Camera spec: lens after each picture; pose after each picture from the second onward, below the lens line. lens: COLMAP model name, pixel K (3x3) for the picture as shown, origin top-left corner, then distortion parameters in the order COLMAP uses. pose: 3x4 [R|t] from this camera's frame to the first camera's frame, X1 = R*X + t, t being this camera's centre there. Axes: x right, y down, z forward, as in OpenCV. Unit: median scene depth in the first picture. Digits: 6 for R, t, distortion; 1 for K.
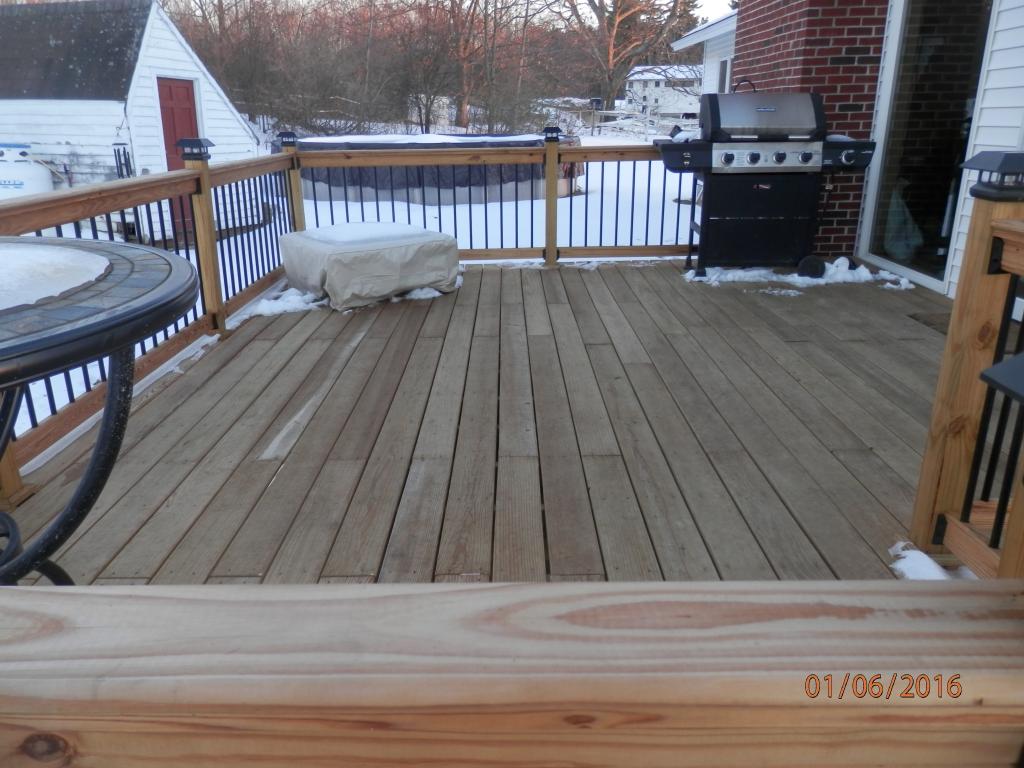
lens RADIAL K [[776.6, 0, 512.0], [0, 776.6, 384.0], [0, 0, 1]] dist [0.000967, 0.000147]
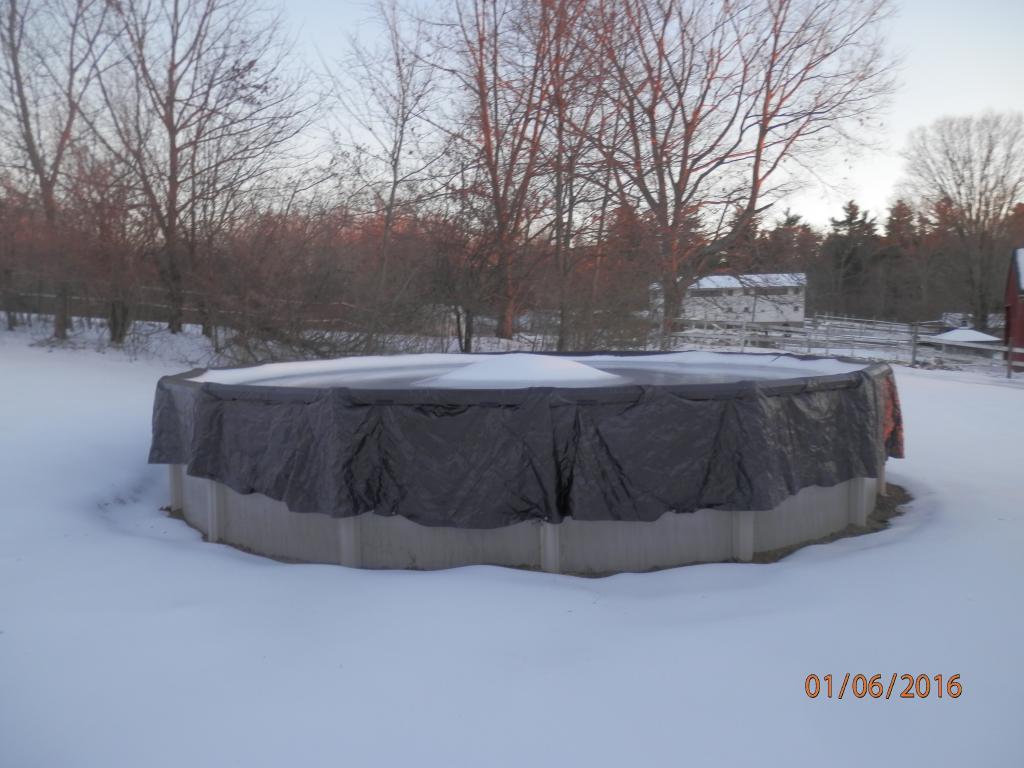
lens RADIAL K [[776.6, 0, 512.0], [0, 776.6, 384.0], [0, 0, 1]] dist [0.000967, 0.000147]
pose [[0.999987, 0.001526, 0.004863, -0.075308], [-0.000192, 0.964683, -0.263414, -0.119807], [-0.005093, 0.263409, 0.964671, 0.363632]]
